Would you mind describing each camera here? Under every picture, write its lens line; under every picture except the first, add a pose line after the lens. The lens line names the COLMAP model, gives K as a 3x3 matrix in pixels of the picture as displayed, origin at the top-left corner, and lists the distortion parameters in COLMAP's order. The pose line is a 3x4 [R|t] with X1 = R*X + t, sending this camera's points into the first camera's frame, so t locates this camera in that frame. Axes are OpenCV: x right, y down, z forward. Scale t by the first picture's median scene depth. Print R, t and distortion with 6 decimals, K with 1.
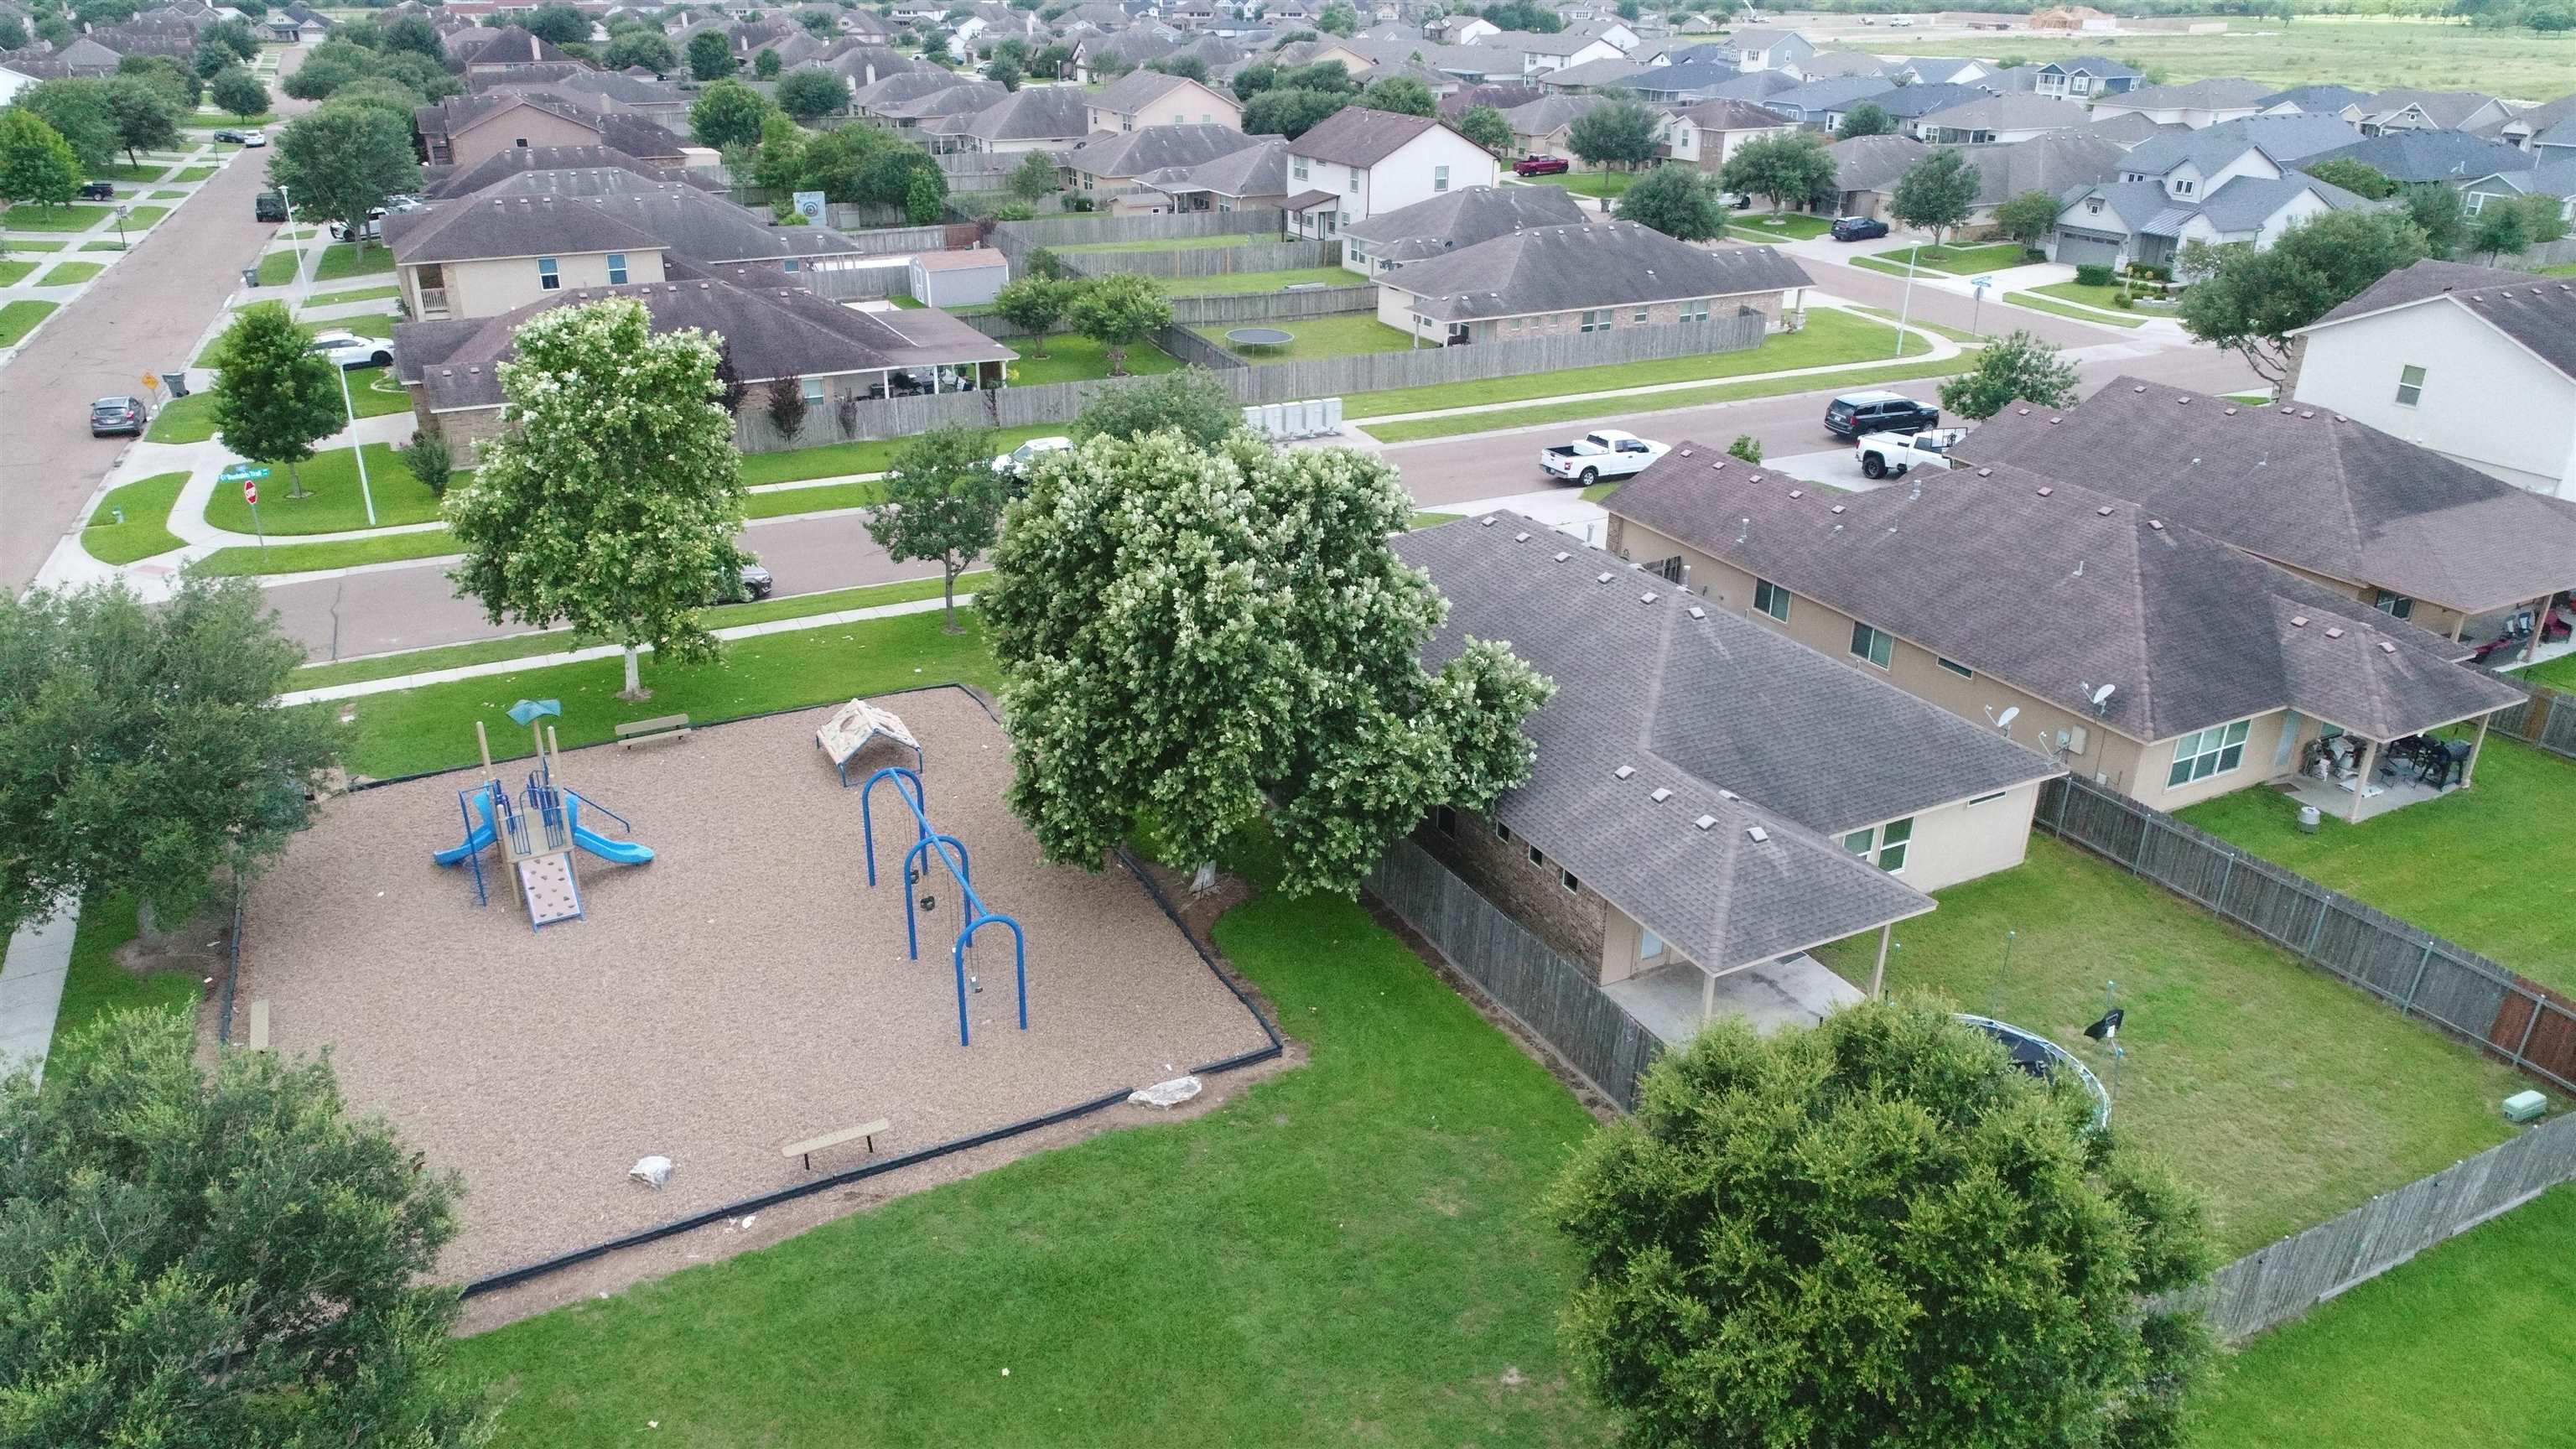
lens RADIAL K [[1727.1, 0, 1288.0], [0, 1727.1, 724.5], [0, 0, 1]] dist [0.000633, -0.003449]
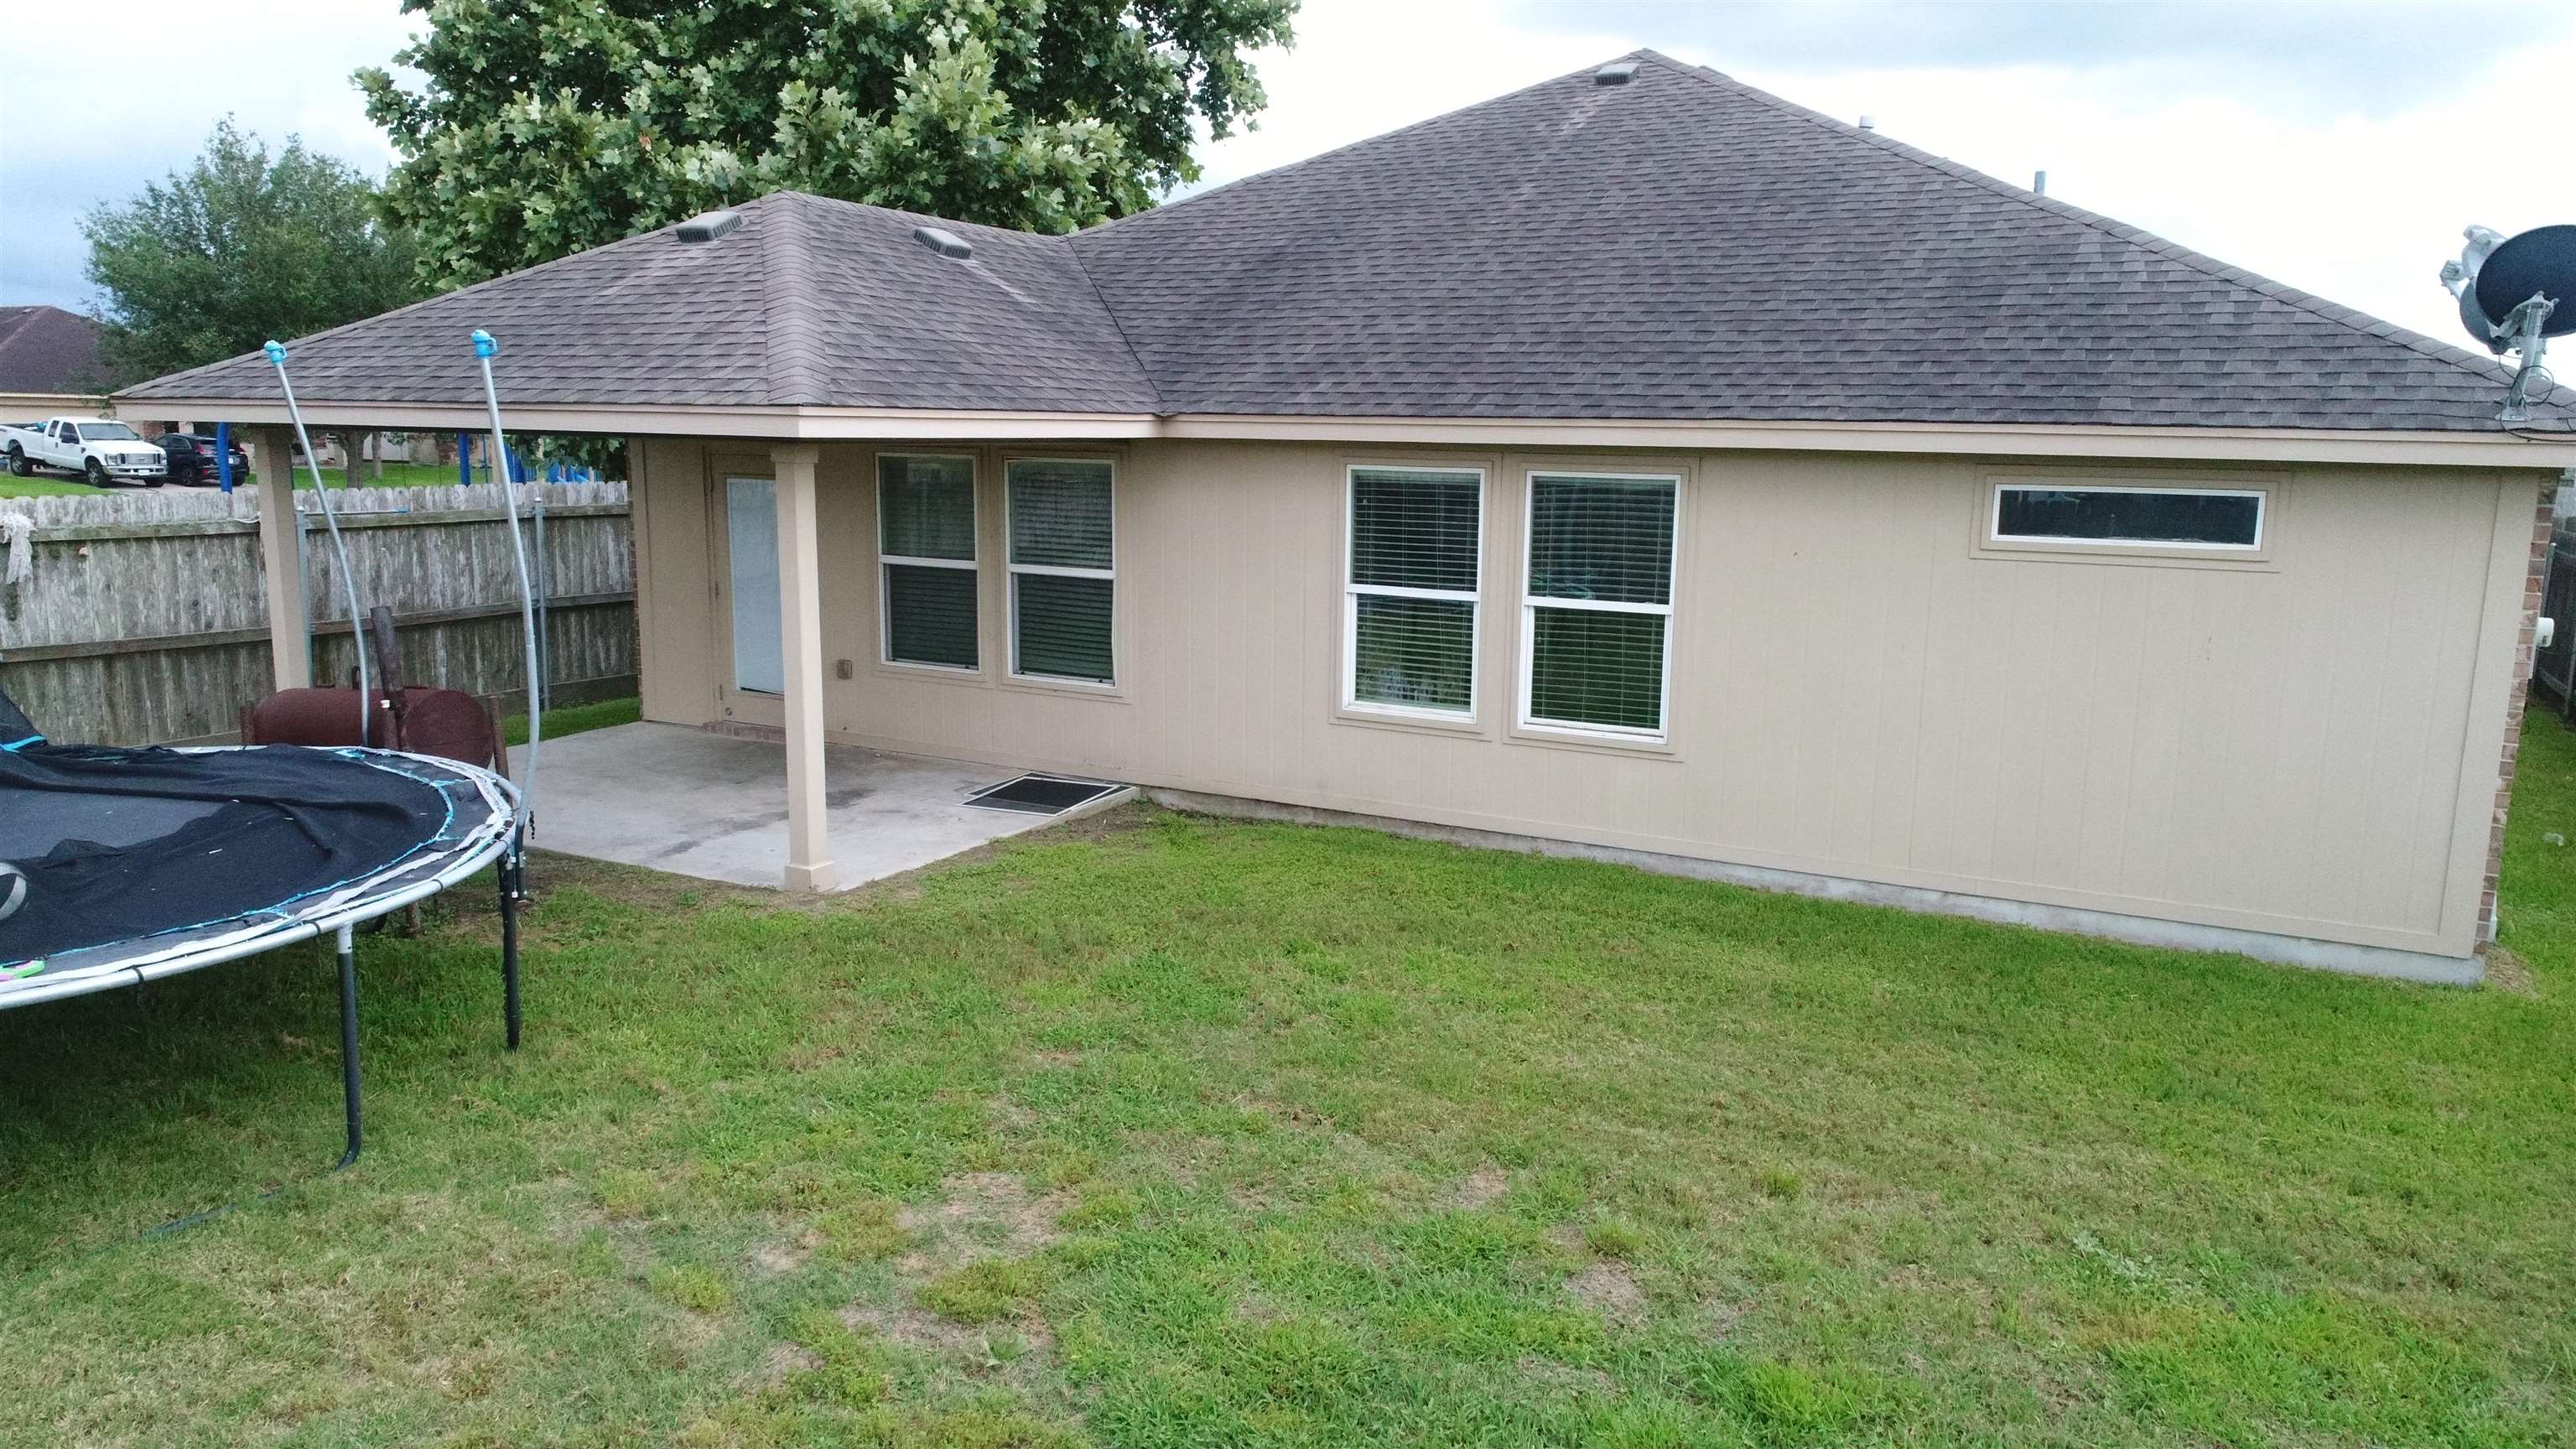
lens RADIAL K [[1726.9, 0, 1288.0], [0, 1726.9, 728.5], [0, 0, 1]] dist [-0.000504, 0.000785]
pose [[0.556554, 0.136259, -0.819561, 0.636286], [-0.345128, 0.935235, -0.078881, 0.146137], [0.755734, 0.326755, 0.567536, 0.978772]]
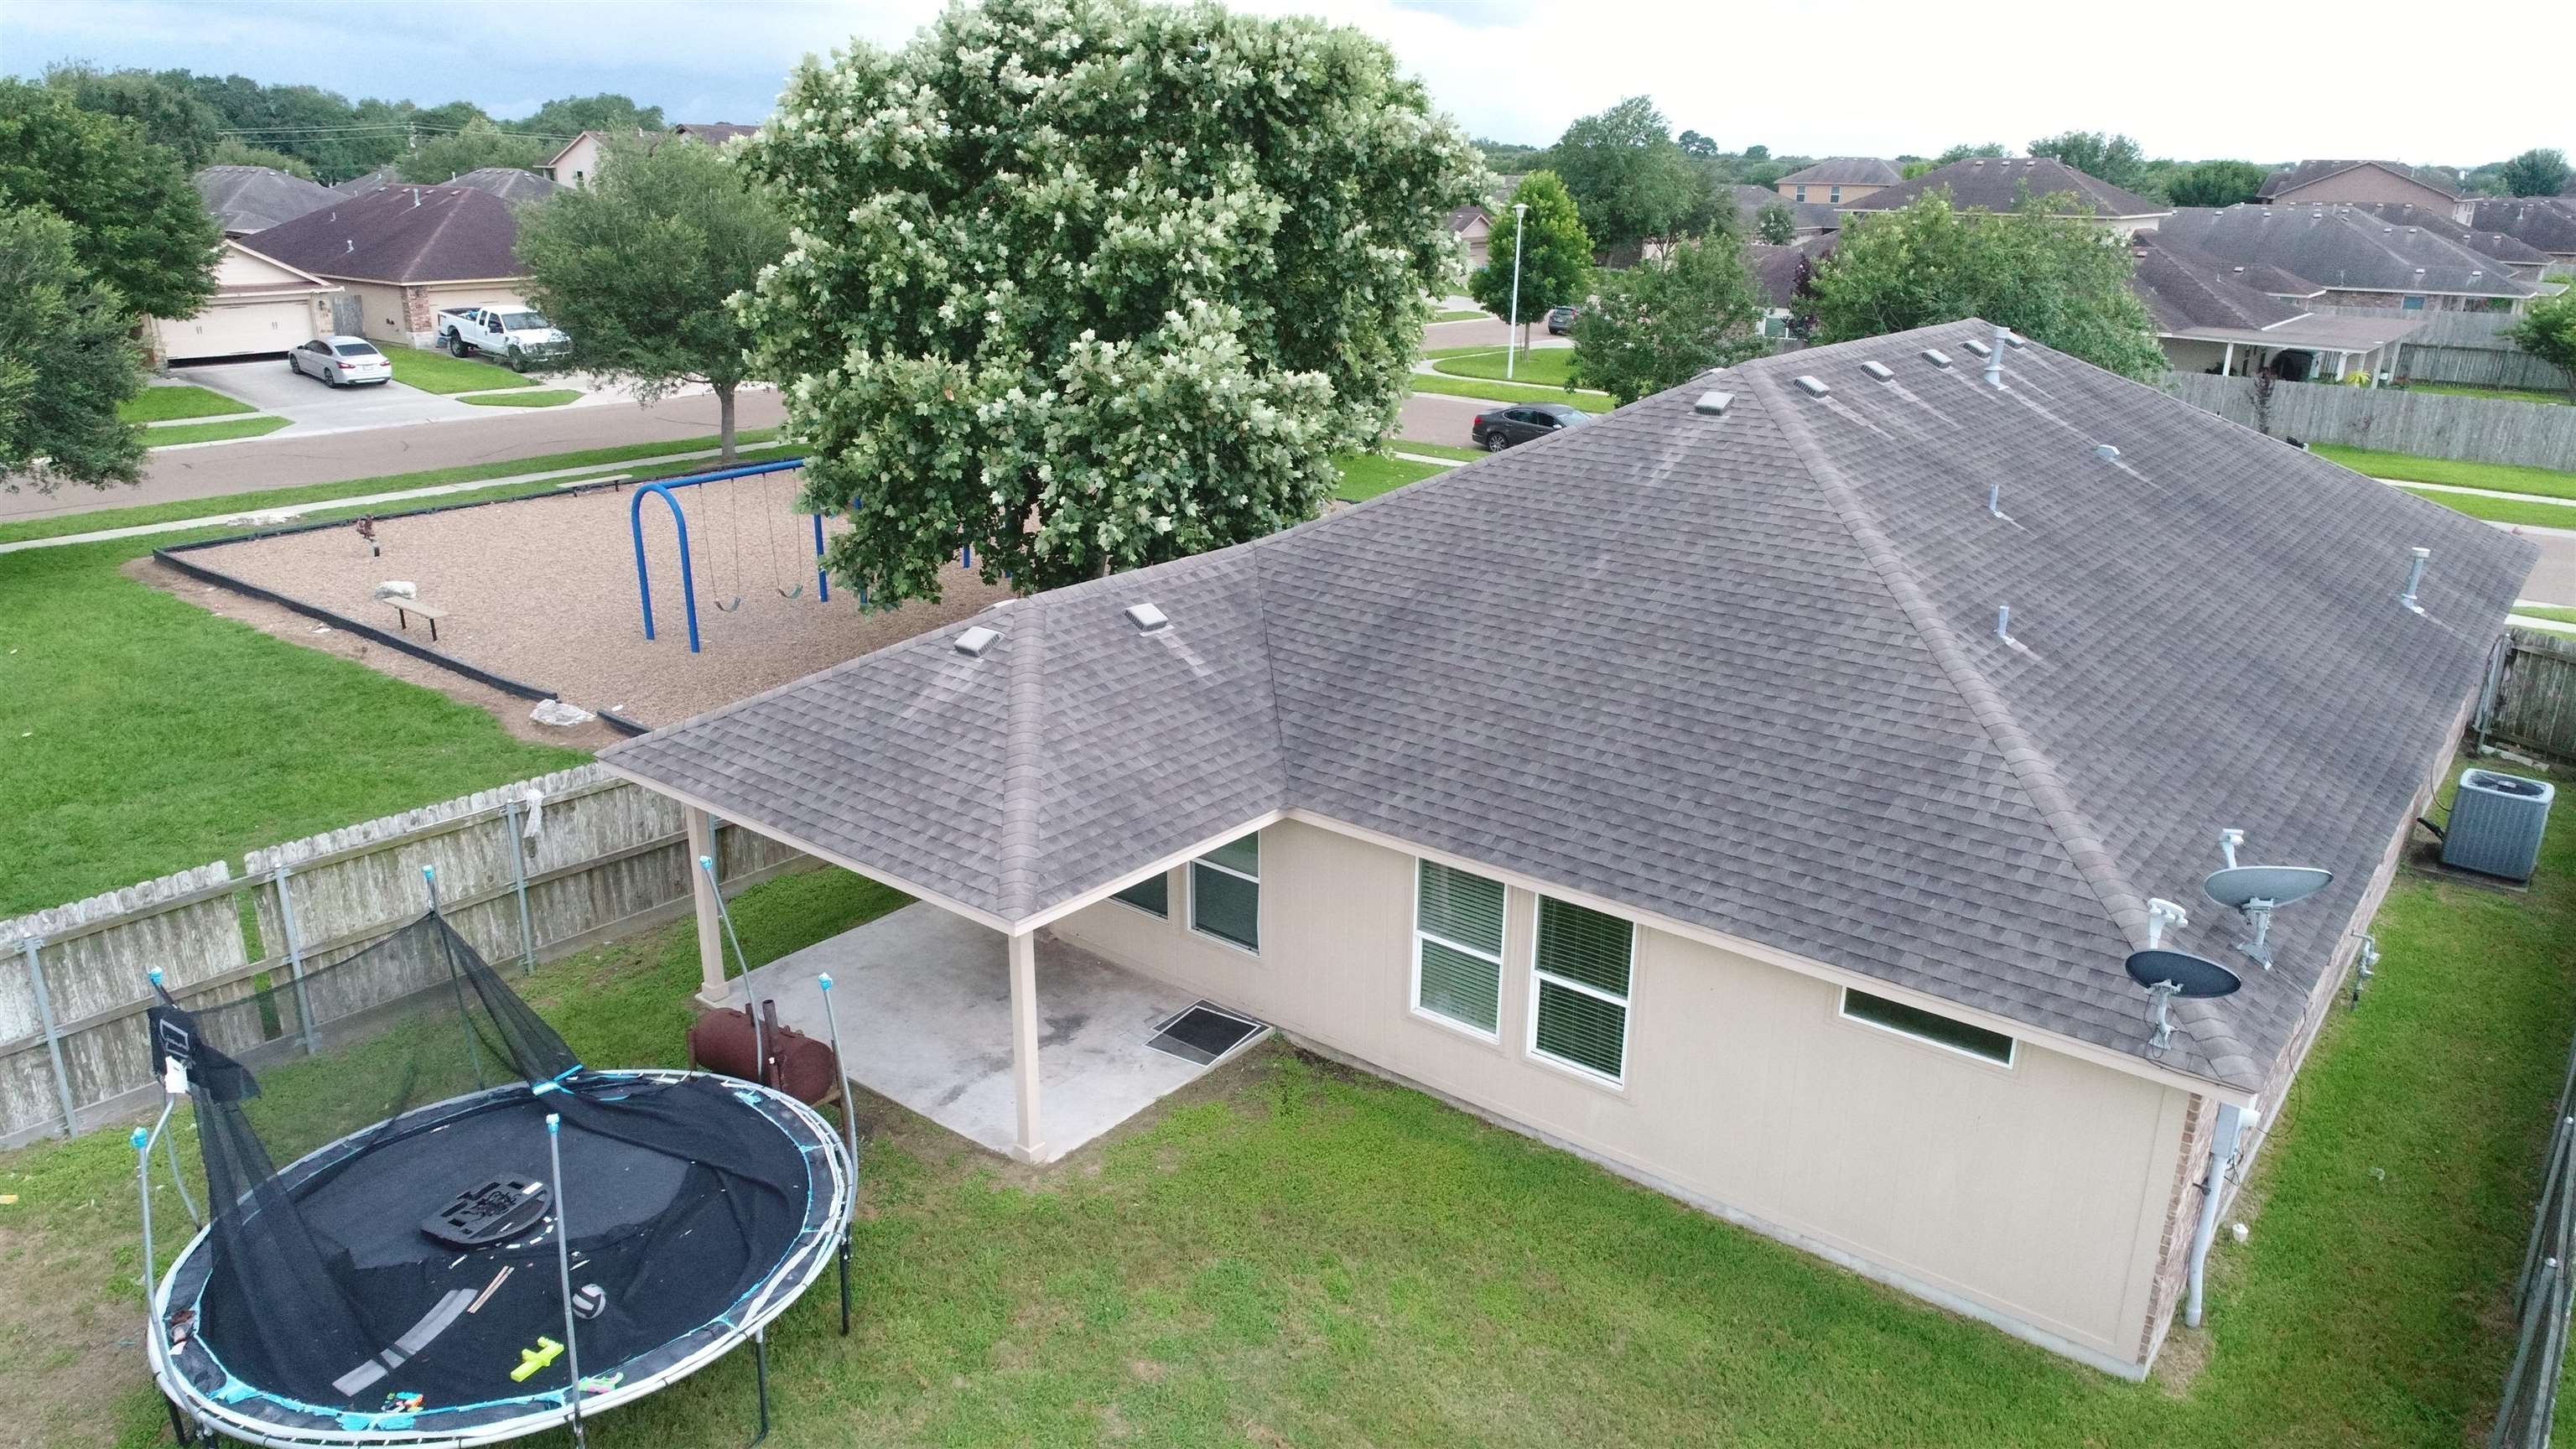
lens RADIAL K [[1727.1, 0, 1288.0], [0, 1727.1, 724.5], [0, 0, 1]] dist [0.000633, -0.003449]
pose [[0.394926, 0.275026, -0.876581, 0.737958], [-0.381230, 0.917173, 0.116006, 0.002977], [0.835881, 0.288365, 0.467063, 0.910257]]
